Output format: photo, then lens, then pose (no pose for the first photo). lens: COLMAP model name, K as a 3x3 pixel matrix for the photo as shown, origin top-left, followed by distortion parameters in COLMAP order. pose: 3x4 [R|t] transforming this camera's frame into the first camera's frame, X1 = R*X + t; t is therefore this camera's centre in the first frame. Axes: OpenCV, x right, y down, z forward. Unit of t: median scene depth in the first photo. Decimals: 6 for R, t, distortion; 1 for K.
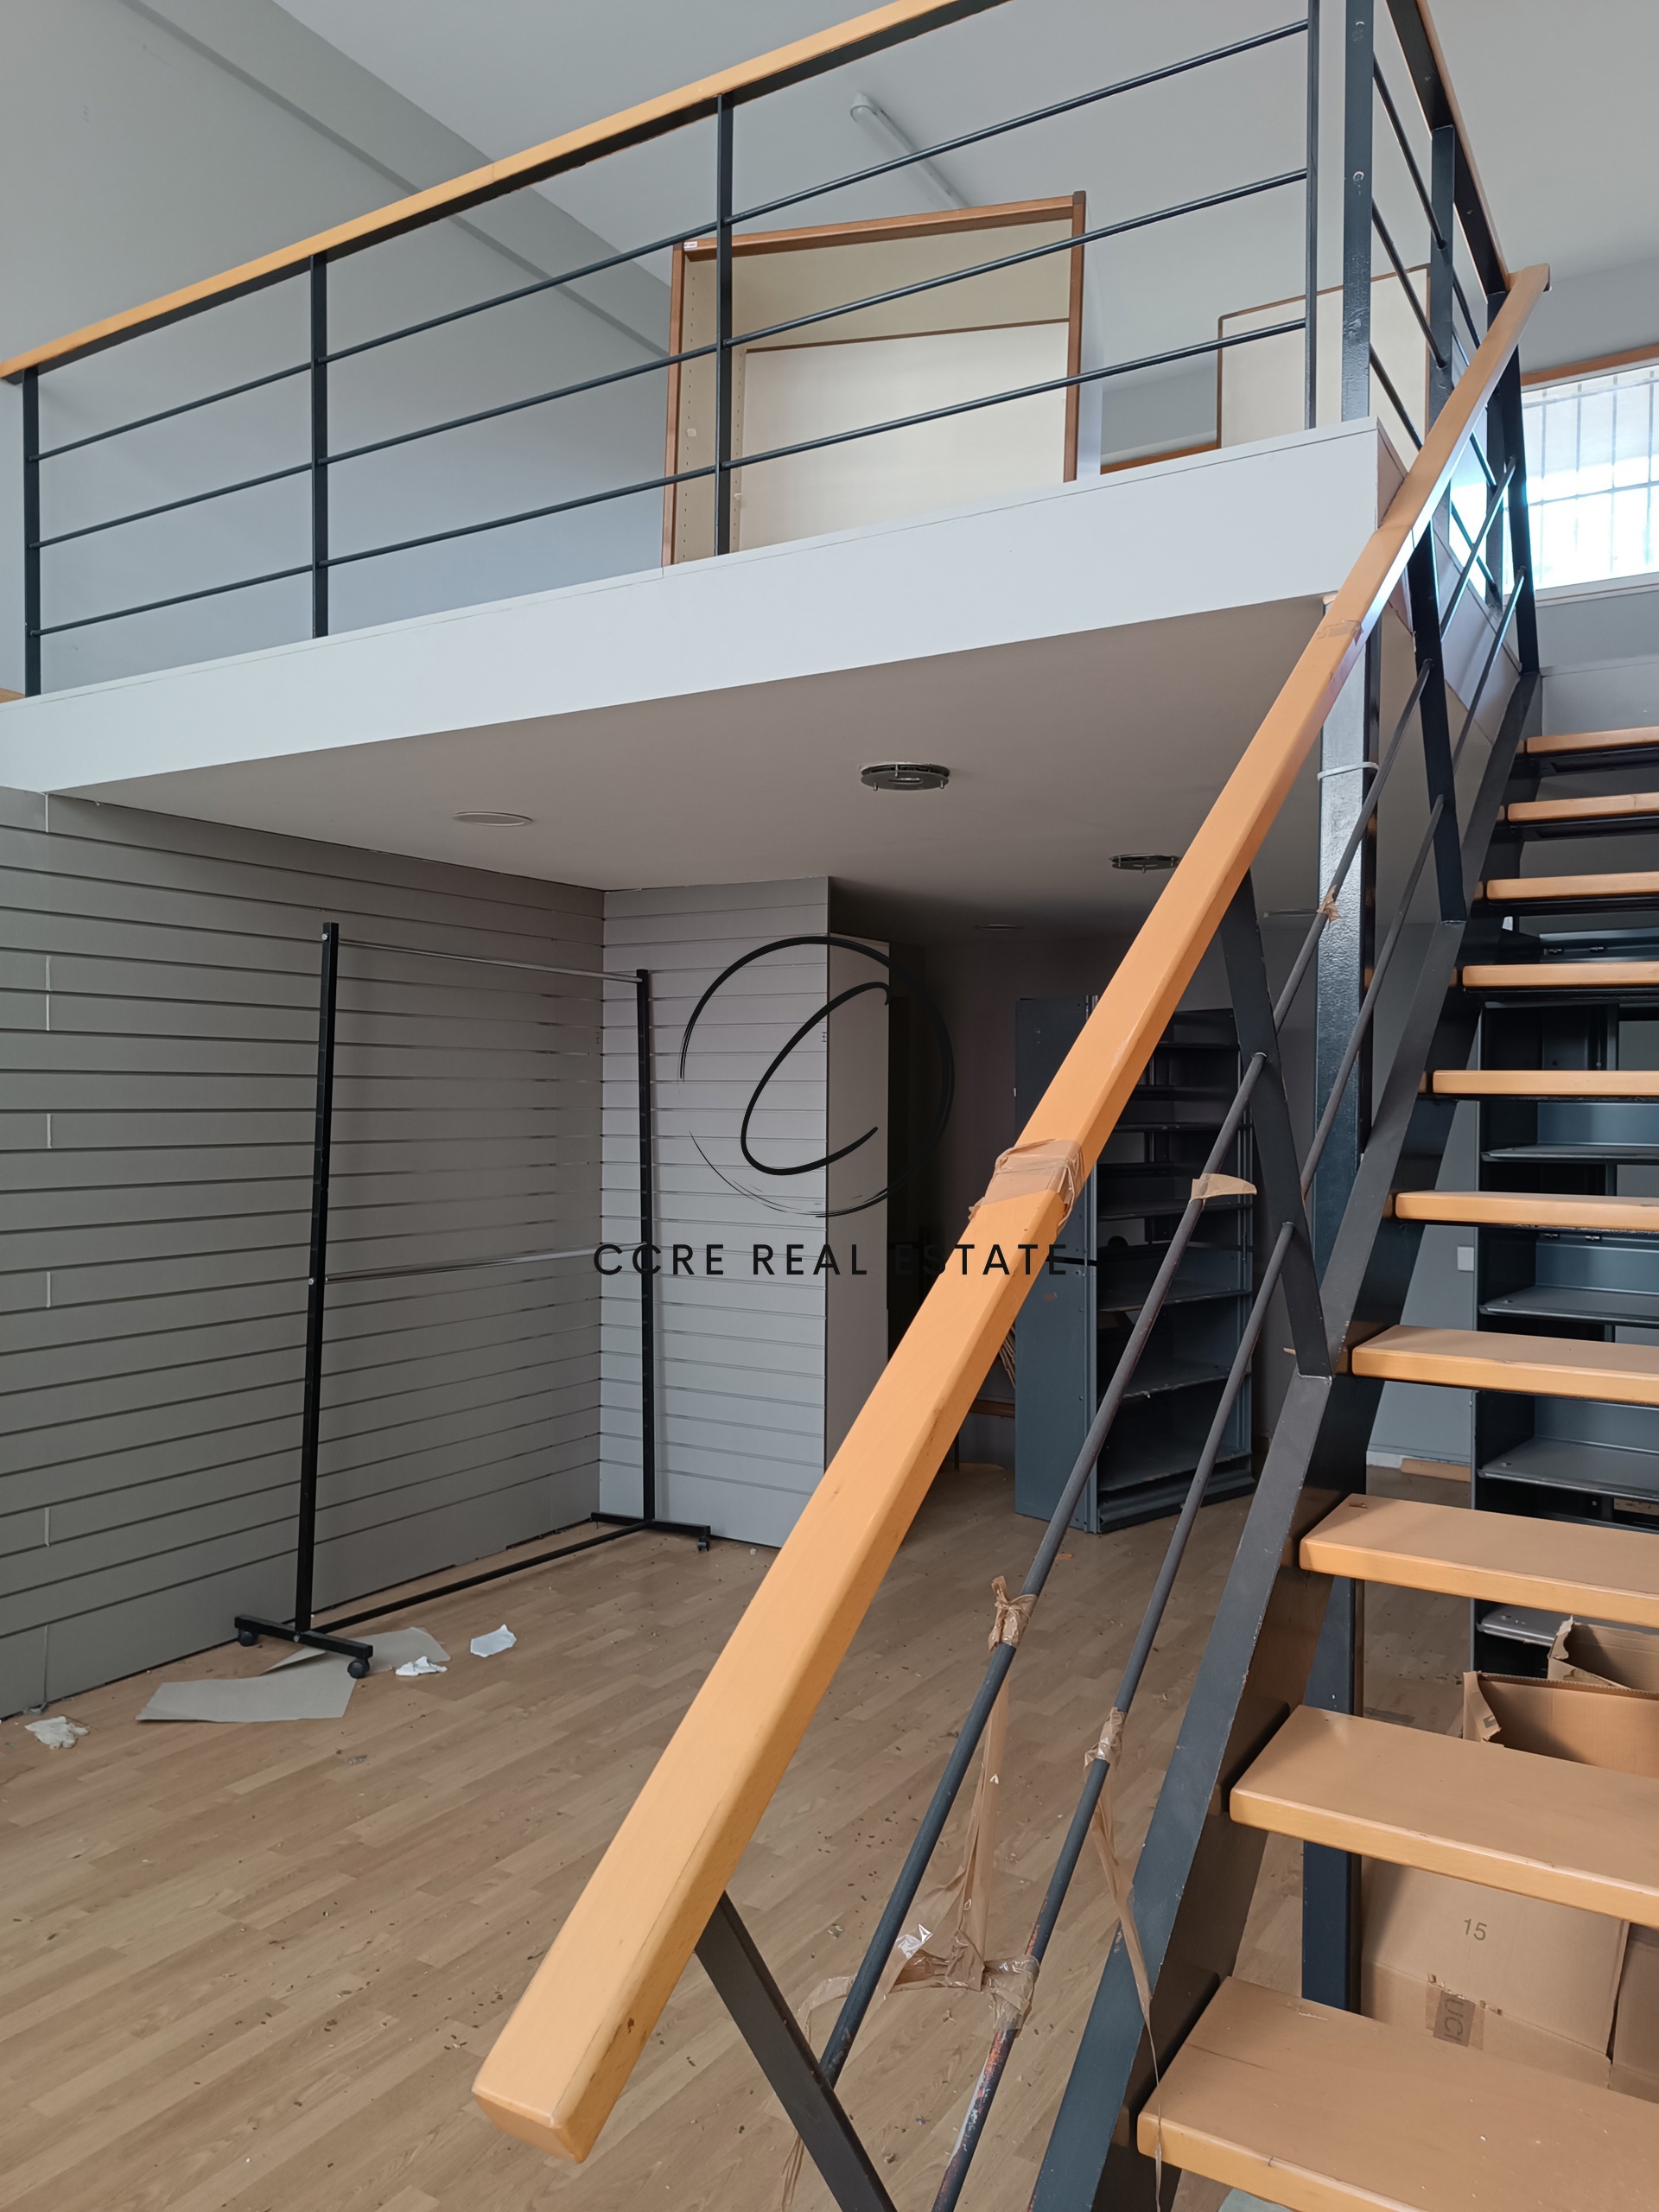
lens RADIAL K [[1579.4, 0, 822.4], [0, 1579.4, 1111.3], [0, 0, 1]] dist [0.024536, -0.023732]
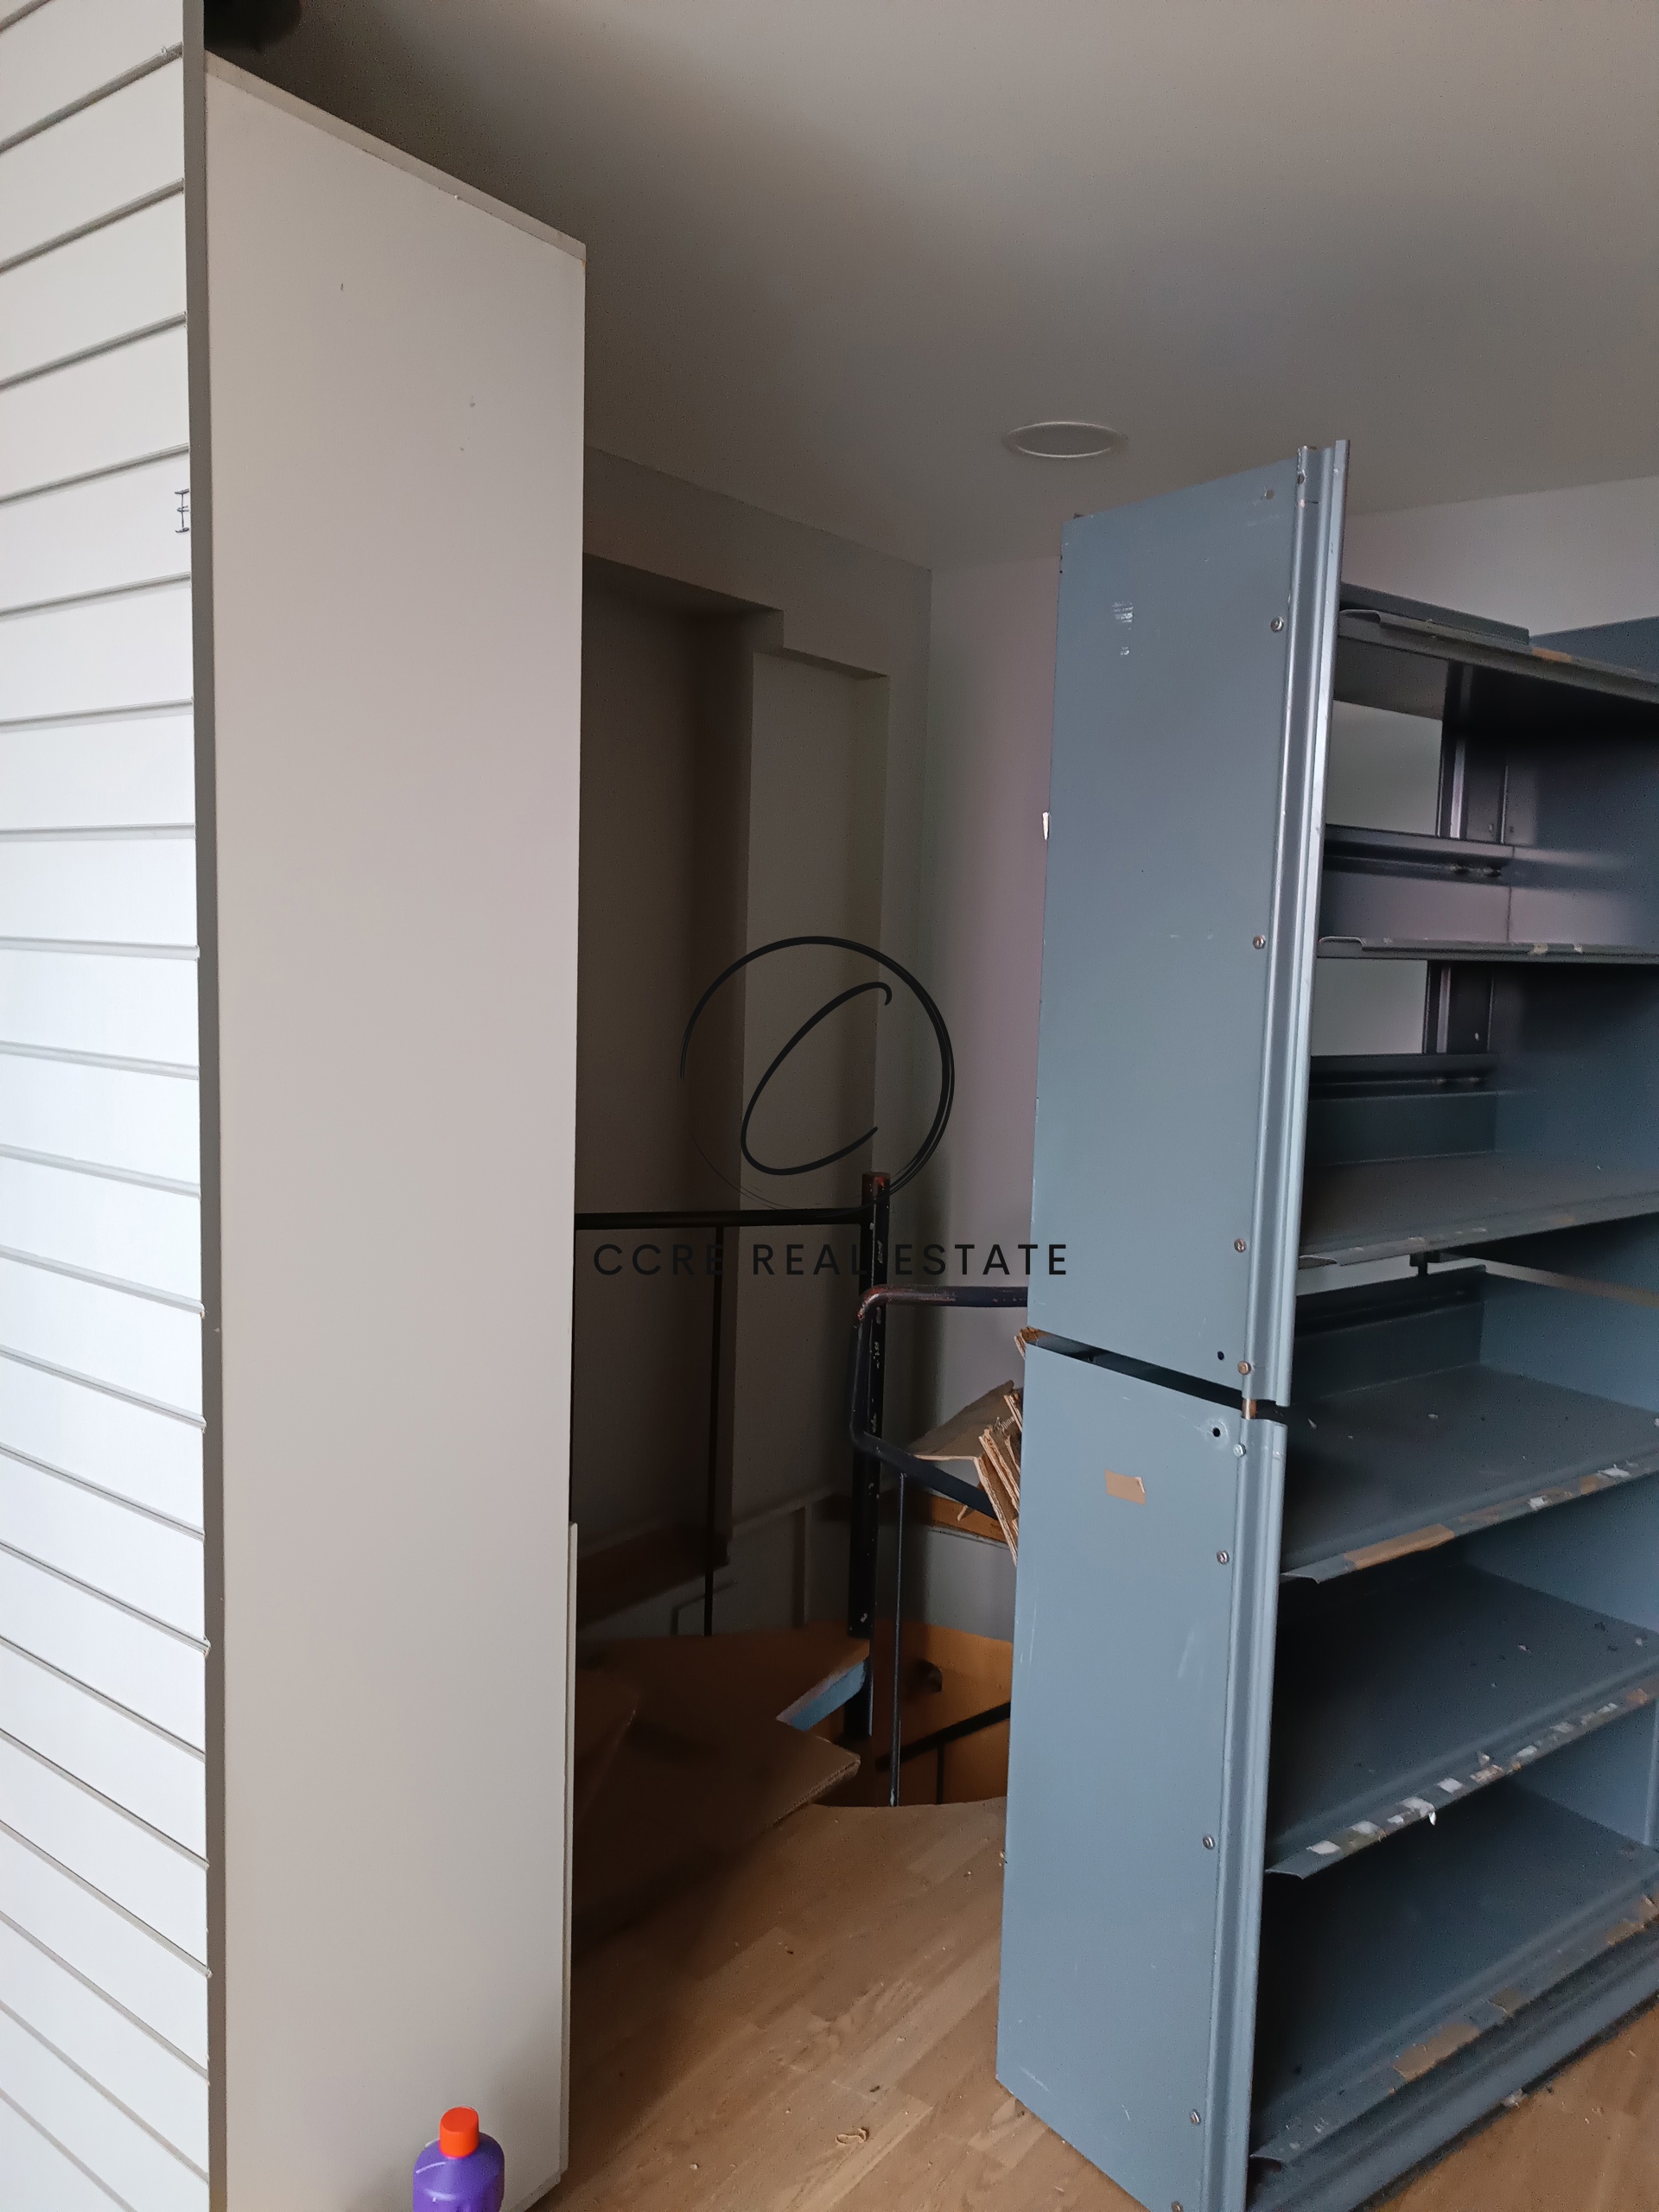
lens RADIAL K [[1579.4, 0, 829.6], [0, 1579.4, 1112.4], [0, 0, 1]] dist [0.024536, -0.023732]
pose [[0.995346, 0.032314, -0.090785, 0.120260], [-0.023579, 0.995131, 0.095696, 0.016704], [0.093435, -0.093110, 0.991262, 0.743739]]
